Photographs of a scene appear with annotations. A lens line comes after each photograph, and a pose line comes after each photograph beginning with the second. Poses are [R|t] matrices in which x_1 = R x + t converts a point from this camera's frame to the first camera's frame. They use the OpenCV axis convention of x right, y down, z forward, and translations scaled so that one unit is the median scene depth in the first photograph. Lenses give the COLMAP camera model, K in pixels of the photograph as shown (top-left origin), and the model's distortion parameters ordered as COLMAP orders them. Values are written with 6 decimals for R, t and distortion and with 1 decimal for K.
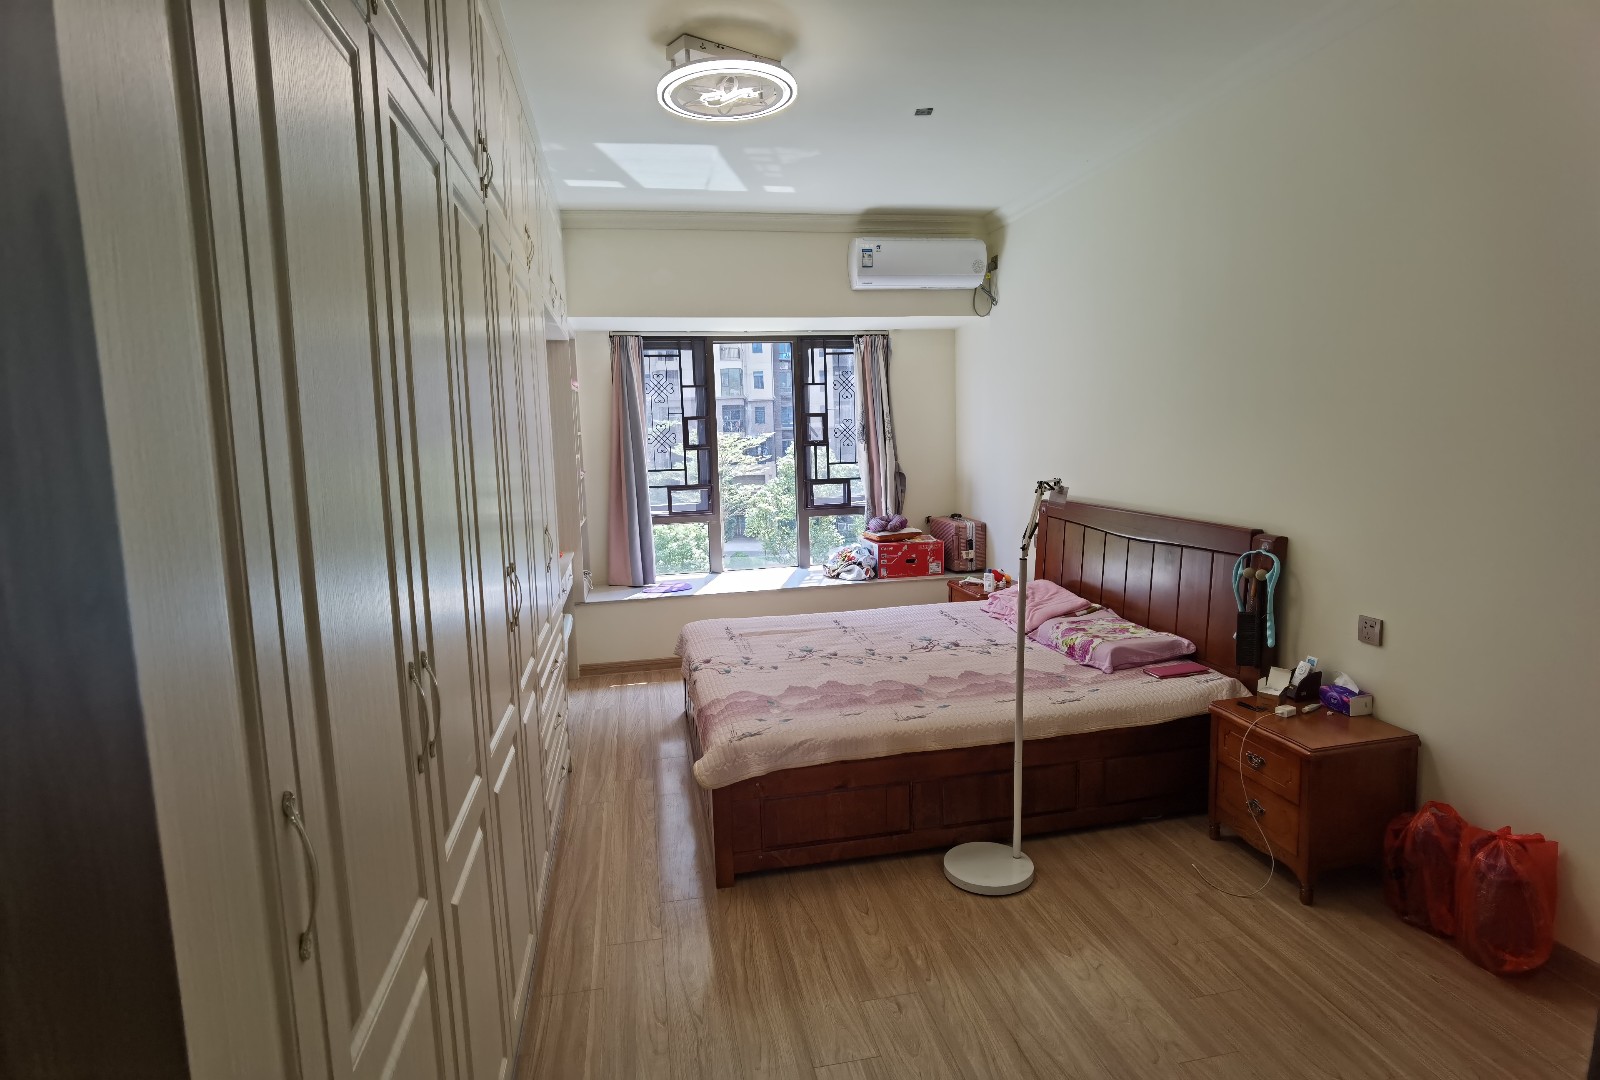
lens RADIAL K [[842.5, 0, 796.7], [0, 842.5, 542.3], [0, 0, 1]] dist [-0.013351, 0.000620]
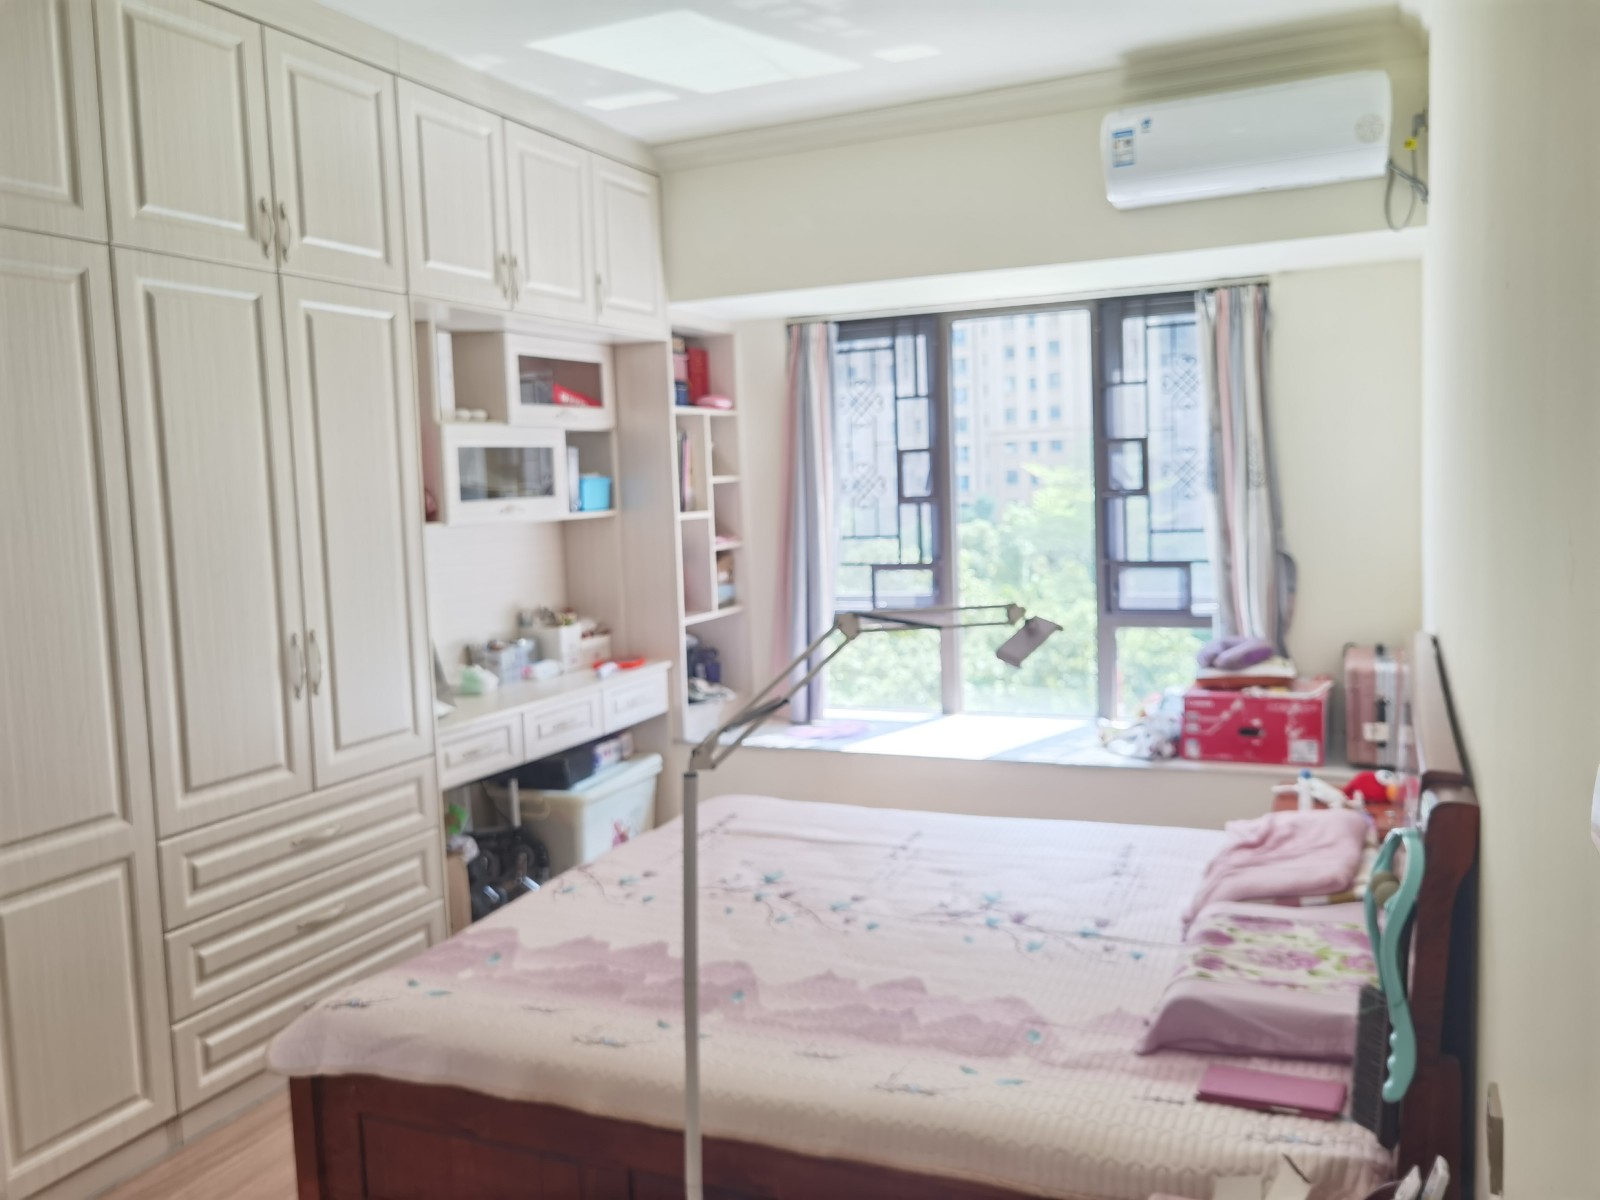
lens RADIAL K [[1333.9, 0, 792.9], [0, 1333.9, 587.5], [0, 0, 1]] dist [-0.013105, -0.007104]
pose [[0.812230, 0.046328, -0.581495, 0.360305], [-0.061730, 0.998070, -0.006708, -0.040236], [0.580062, 0.041344, 0.813523, 0.191645]]
